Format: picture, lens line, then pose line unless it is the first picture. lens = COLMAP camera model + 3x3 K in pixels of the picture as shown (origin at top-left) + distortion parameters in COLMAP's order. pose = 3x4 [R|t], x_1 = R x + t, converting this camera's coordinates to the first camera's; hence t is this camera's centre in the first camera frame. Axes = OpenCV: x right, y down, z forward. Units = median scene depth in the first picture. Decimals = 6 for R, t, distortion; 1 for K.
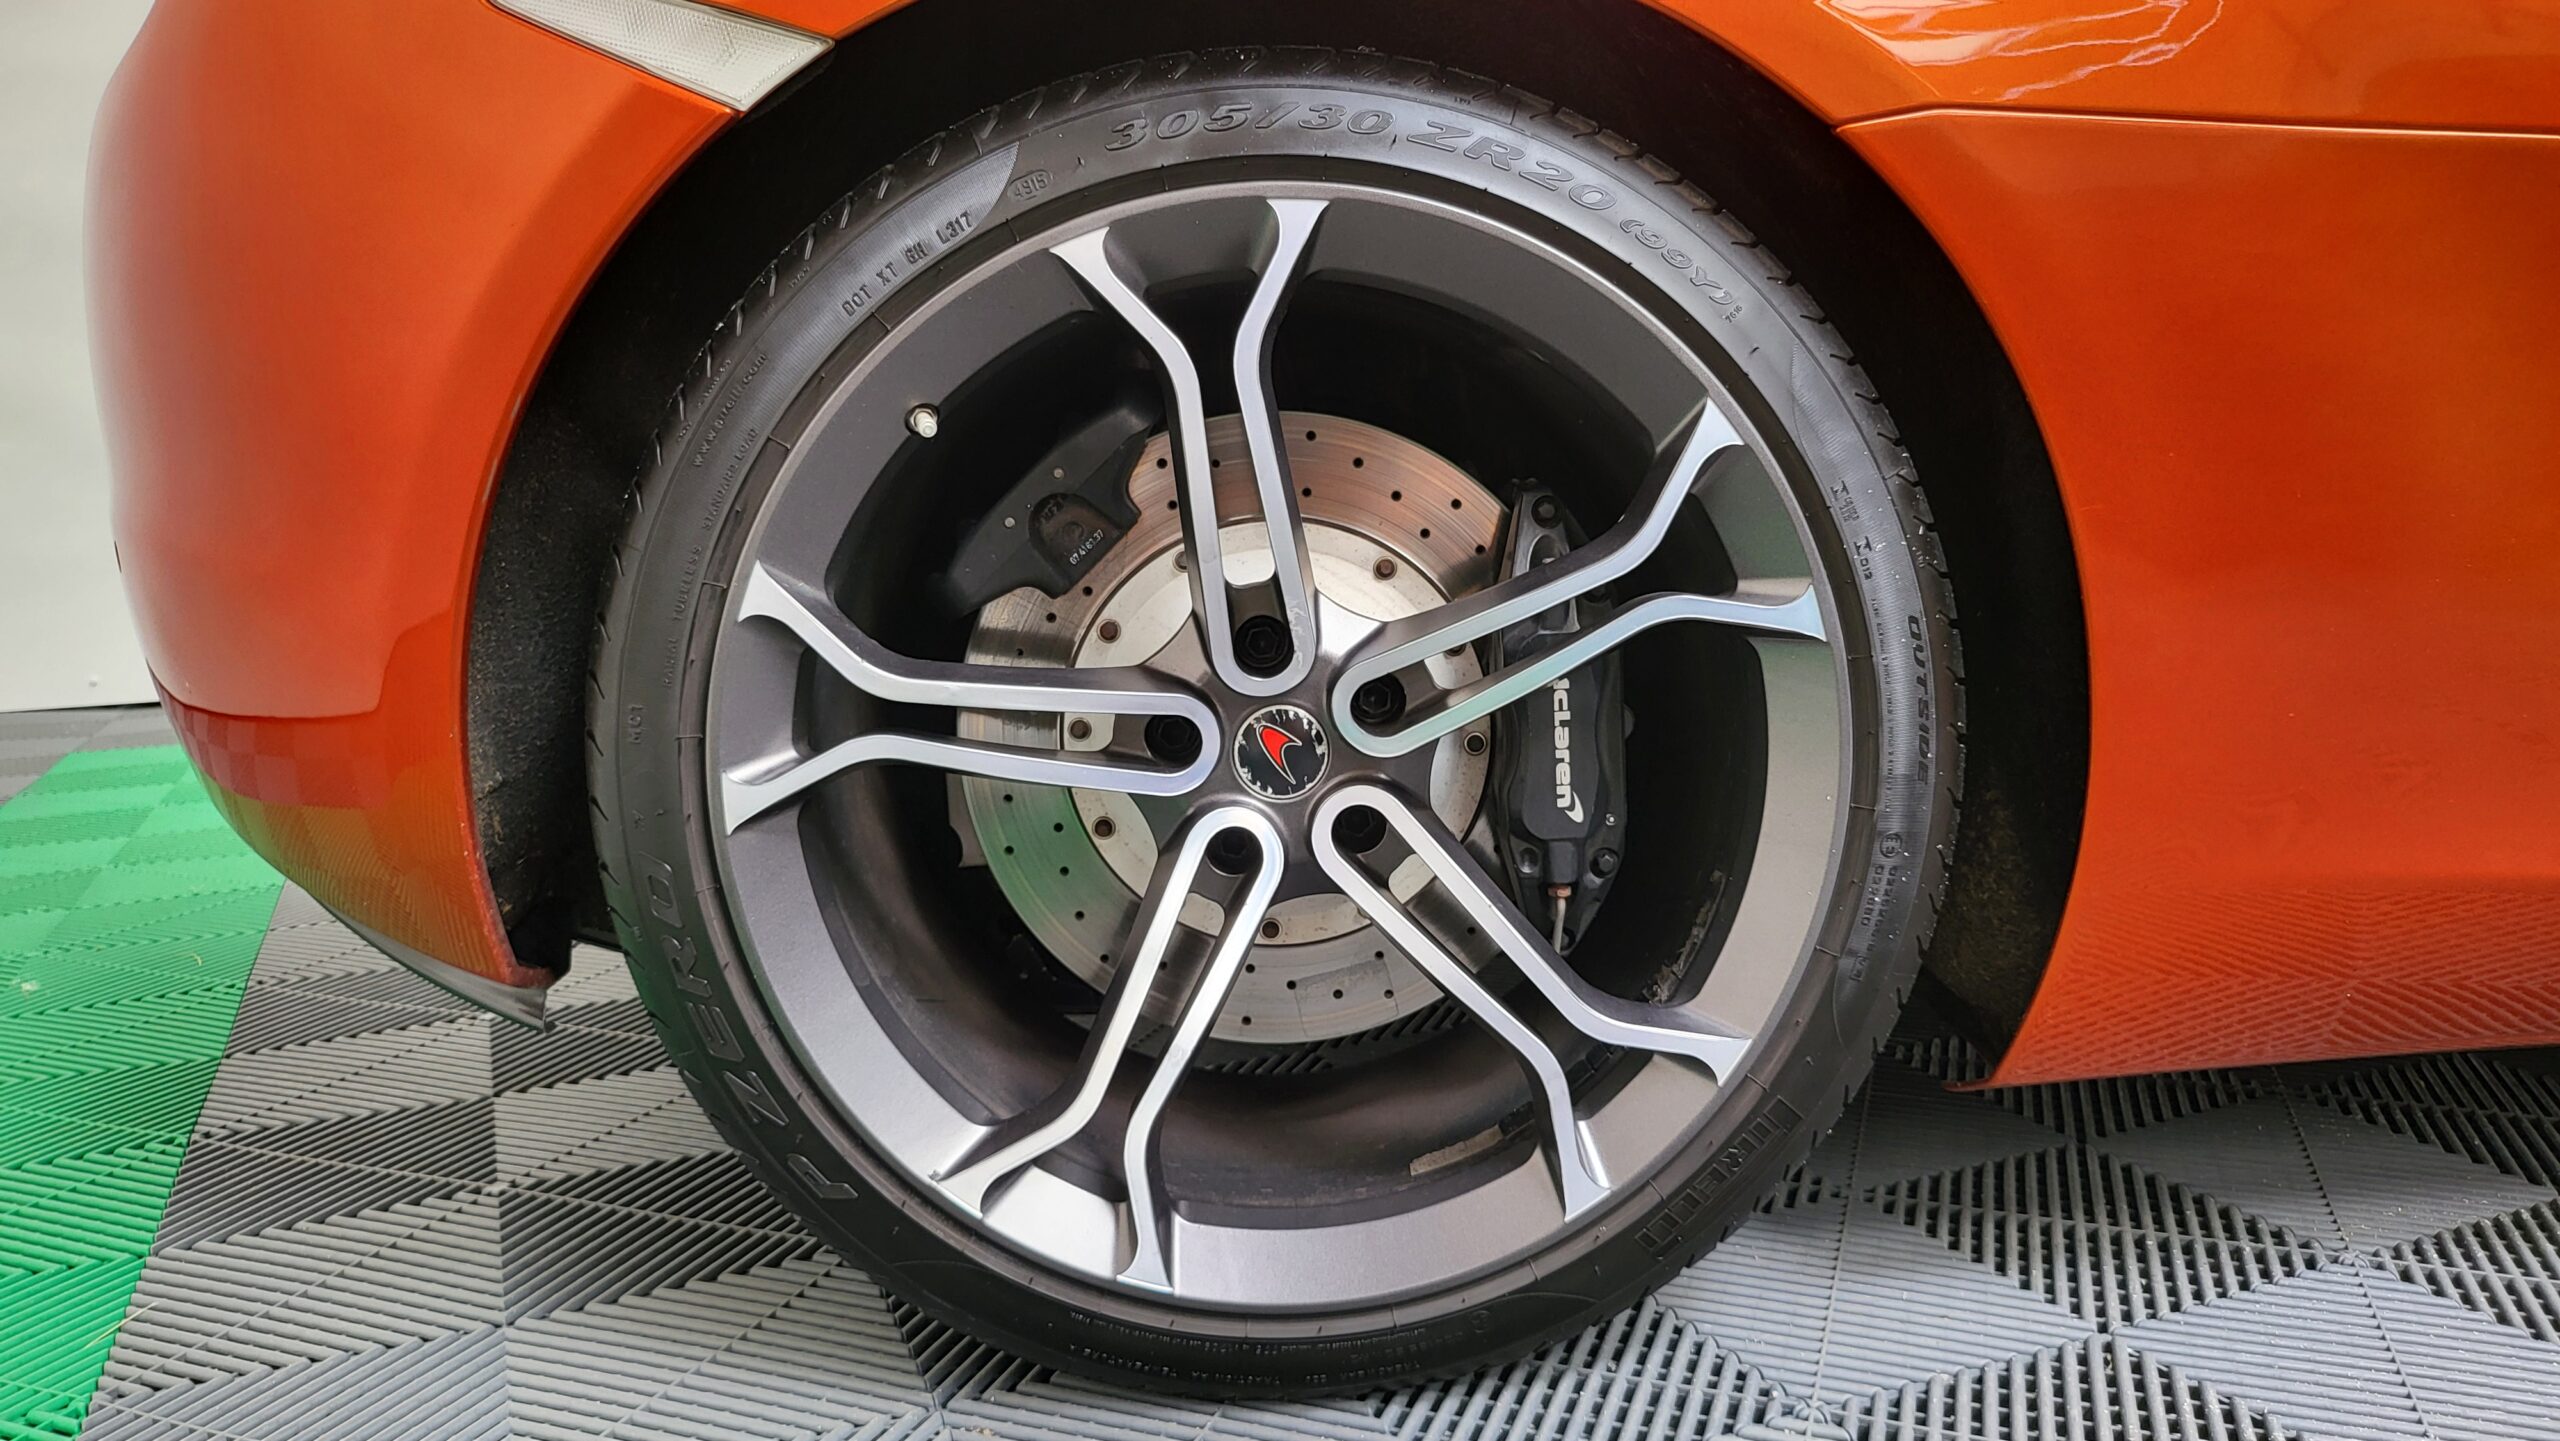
lens RADIAL K [[1827.3, 0, 1287.0], [0, 1827.3, 718.3], [0, 0, 1]] dist [0.055987, -0.057402]
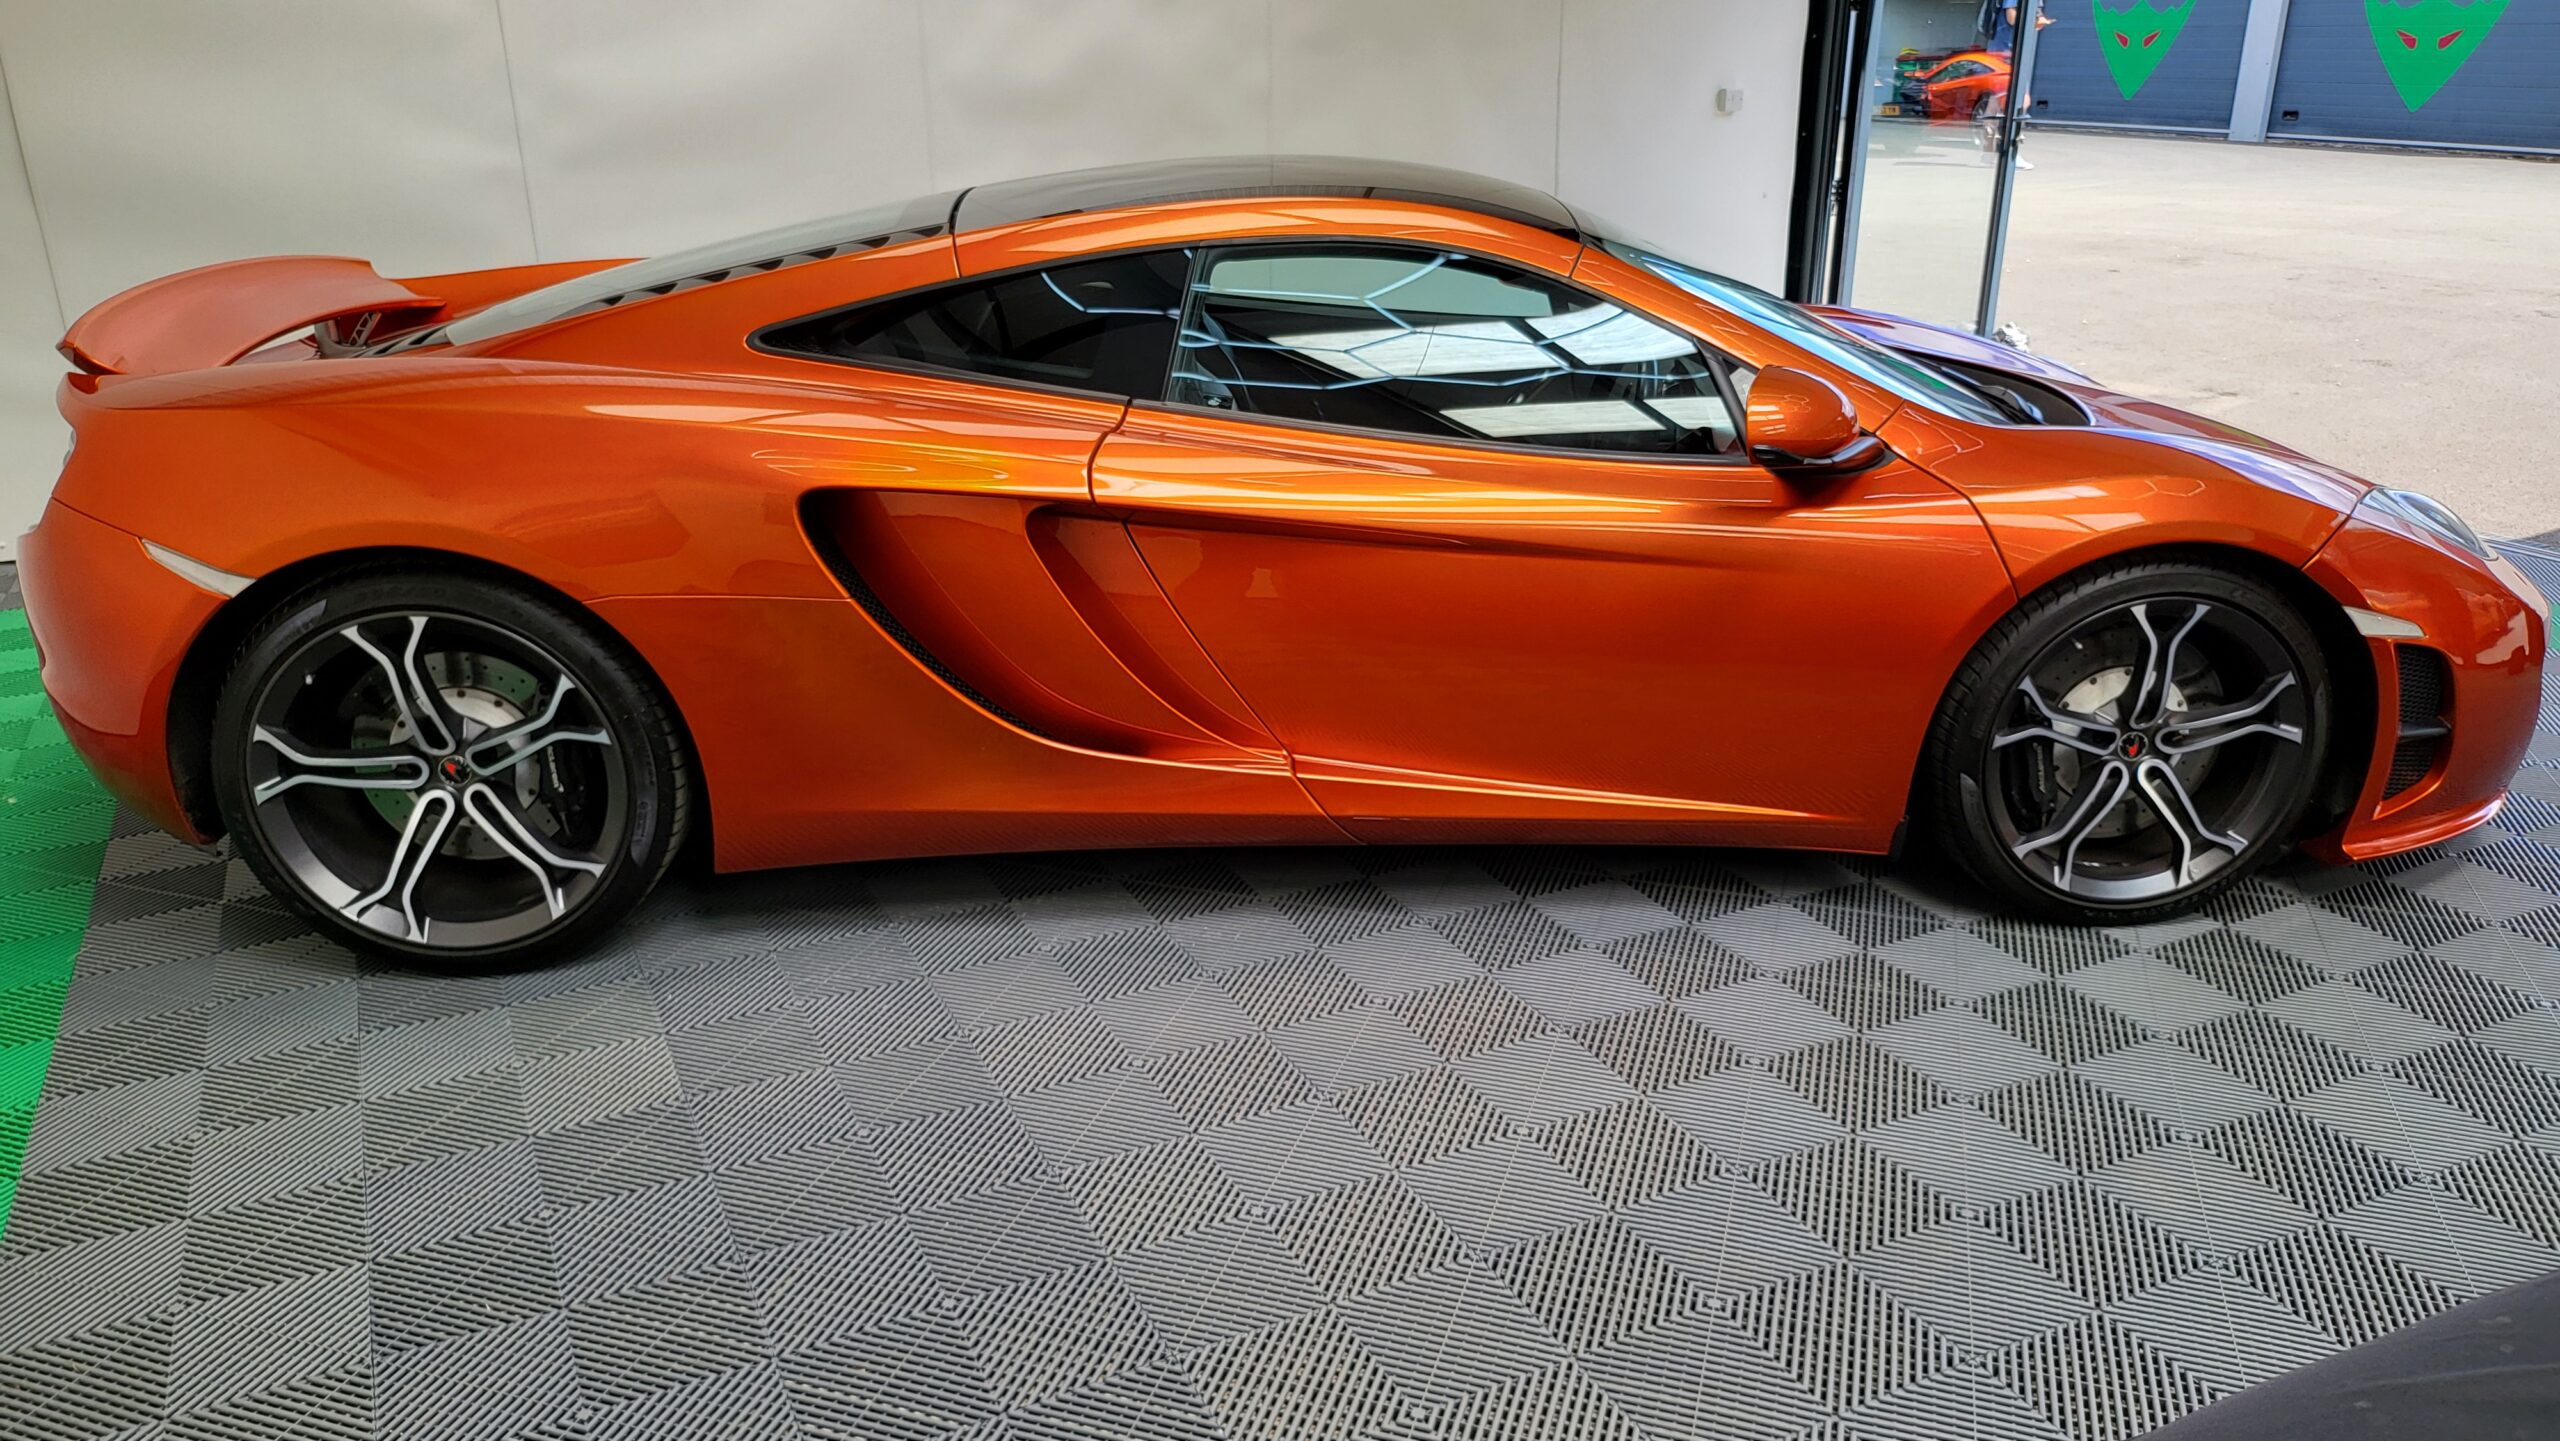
lens RADIAL K [[1829.1, 0, 1293.0], [0, 1829.1, 713.3], [0, 0, 1]] dist [0.038939, -0.003227]
pose [[0.999238, 0.002715, 0.038947, 1.296689], [-0.009976, 0.982220, 0.187471, -0.678518], [-0.037745, -0.187716, 0.981498, -2.081037]]
